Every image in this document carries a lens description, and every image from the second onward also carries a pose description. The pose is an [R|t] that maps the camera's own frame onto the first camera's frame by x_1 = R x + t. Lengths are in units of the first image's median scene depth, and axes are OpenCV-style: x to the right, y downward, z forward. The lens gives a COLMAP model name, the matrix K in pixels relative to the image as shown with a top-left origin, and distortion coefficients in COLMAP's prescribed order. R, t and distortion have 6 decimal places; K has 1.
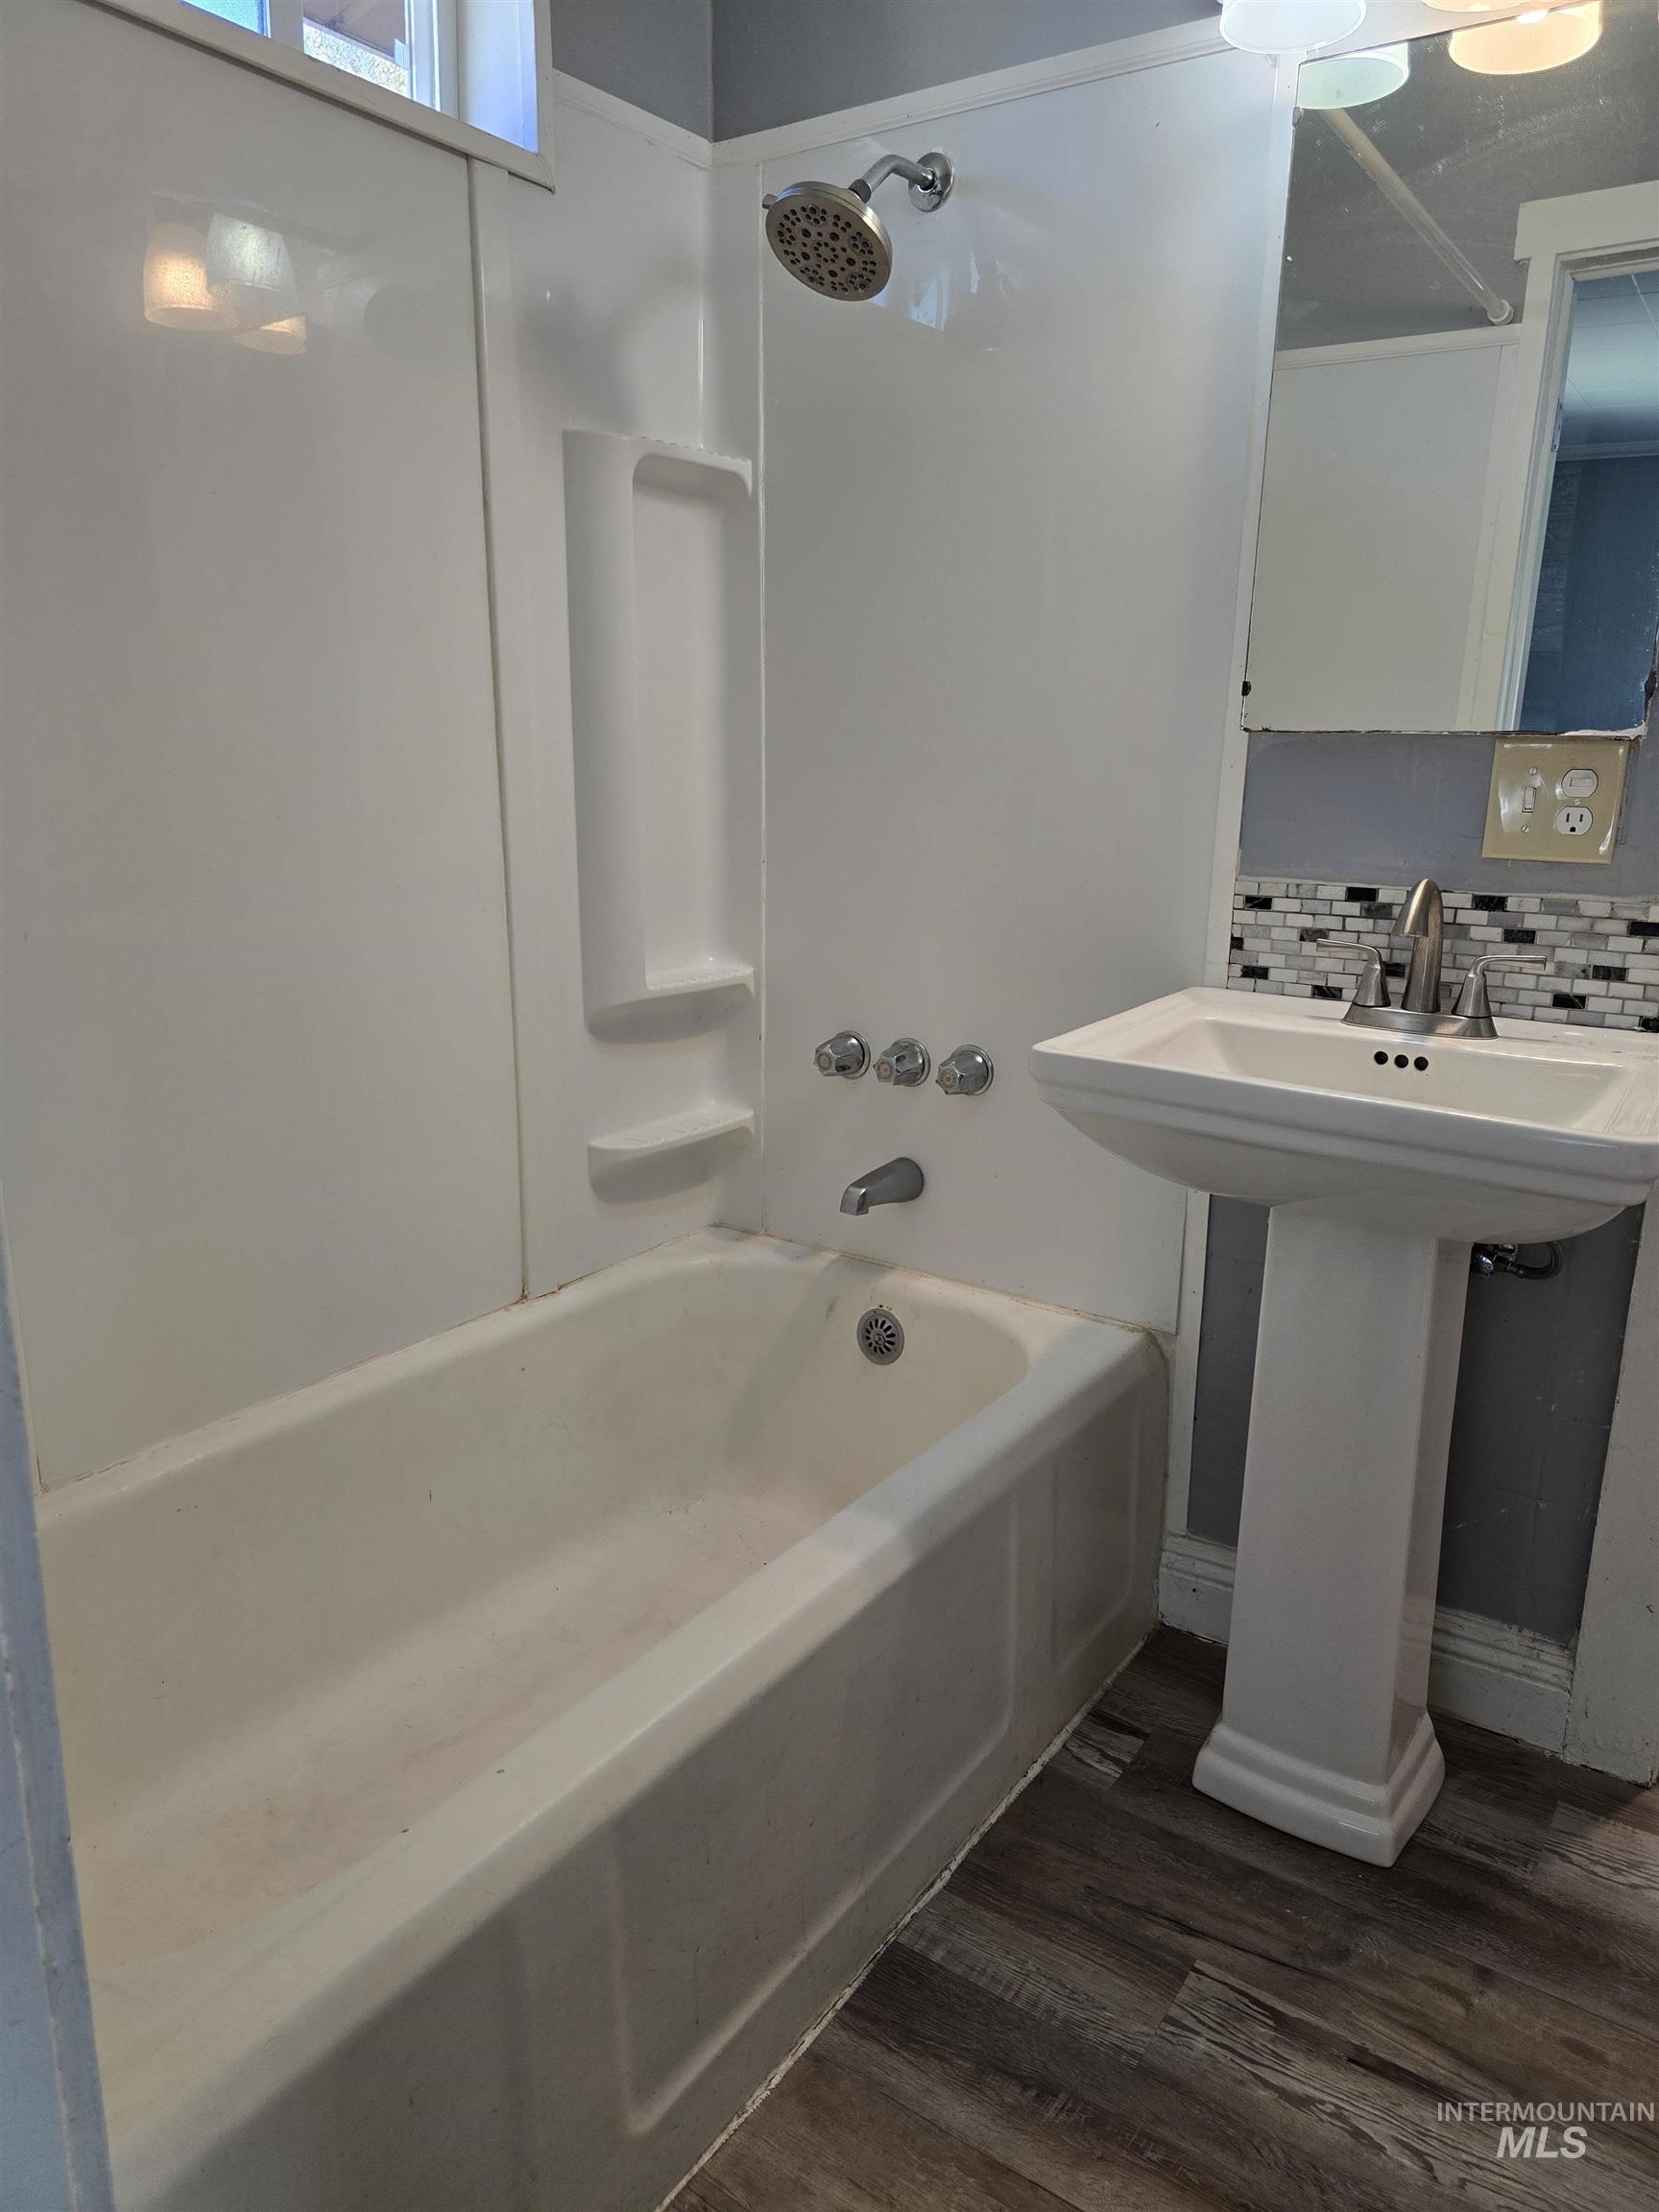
lens RADIAL K [[1489.1, 0, 836.3], [0, 1489.1, 1115.5], [0, 0, 1]] dist [0.057494, -0.043842]
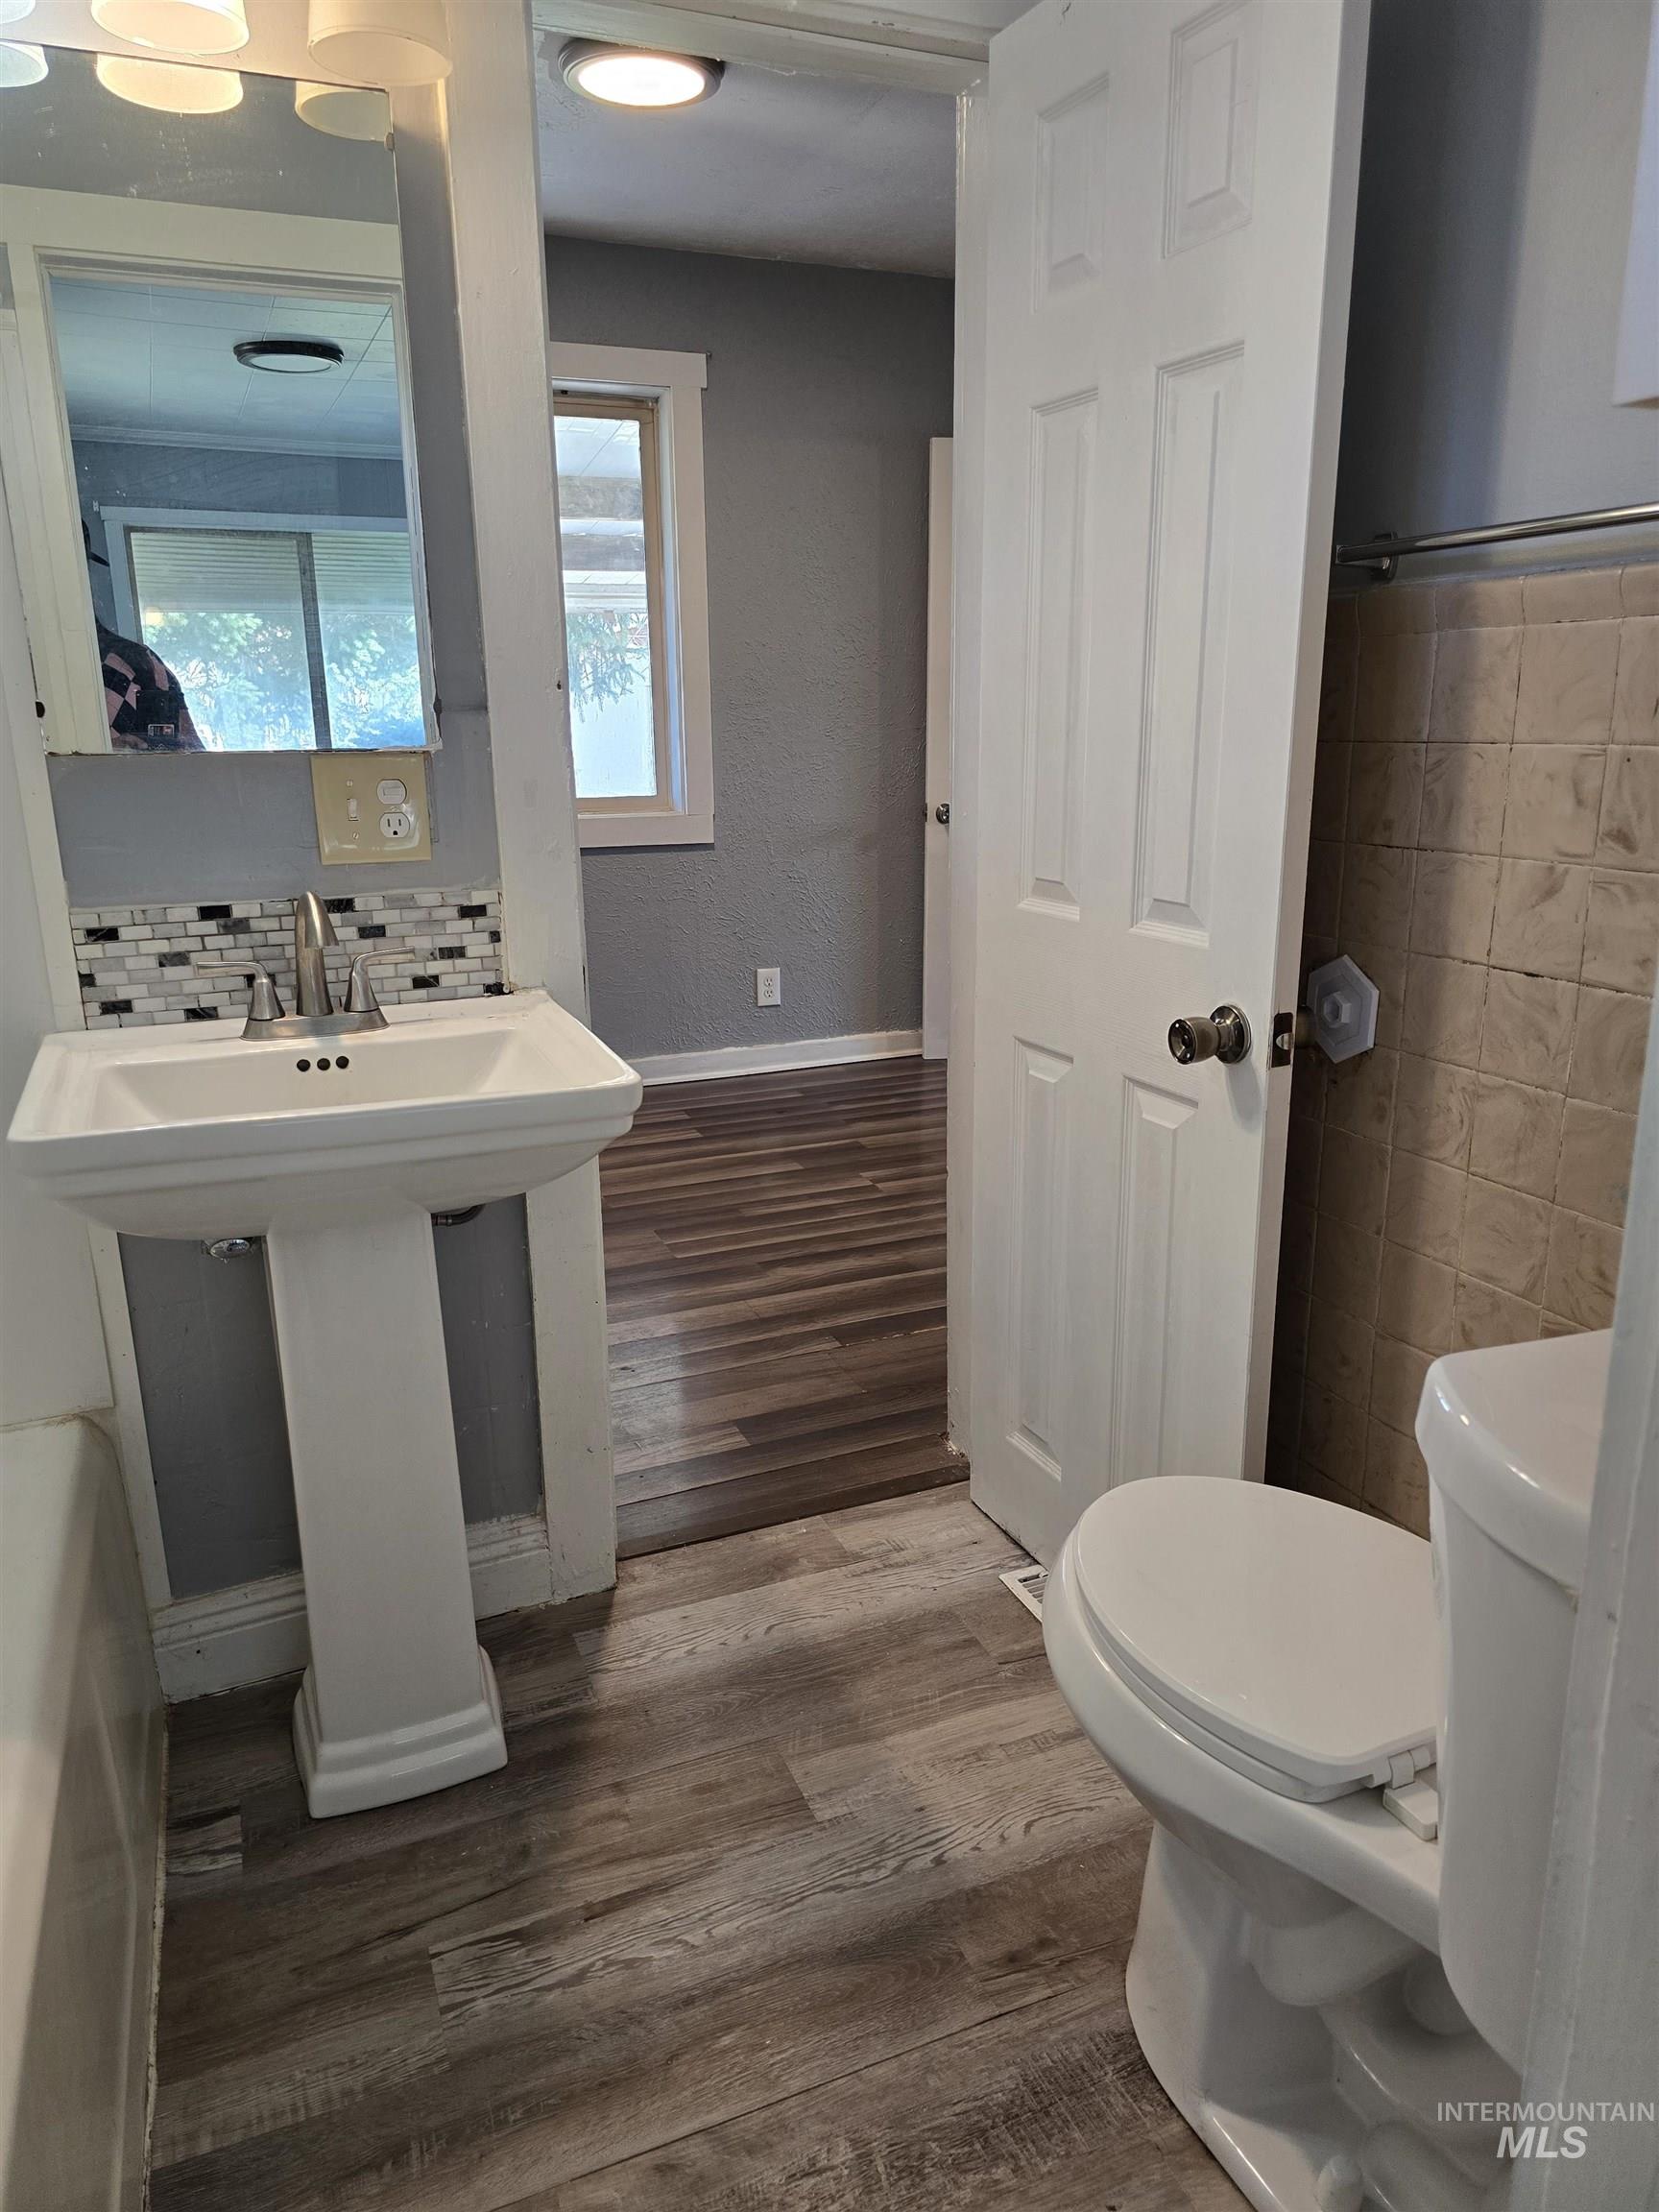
lens RADIAL K [[1475.5, 0, 829.5], [0, 1475.5, 1106.0], [0, 0, 1]] dist [0.047120, -0.039931]
pose [[0.552967, -0.241207, 0.797526, -0.260167], [0.226875, 0.964601, 0.134434, -0.066312], [-0.801721, 0.106601, 0.588116, 0.105304]]
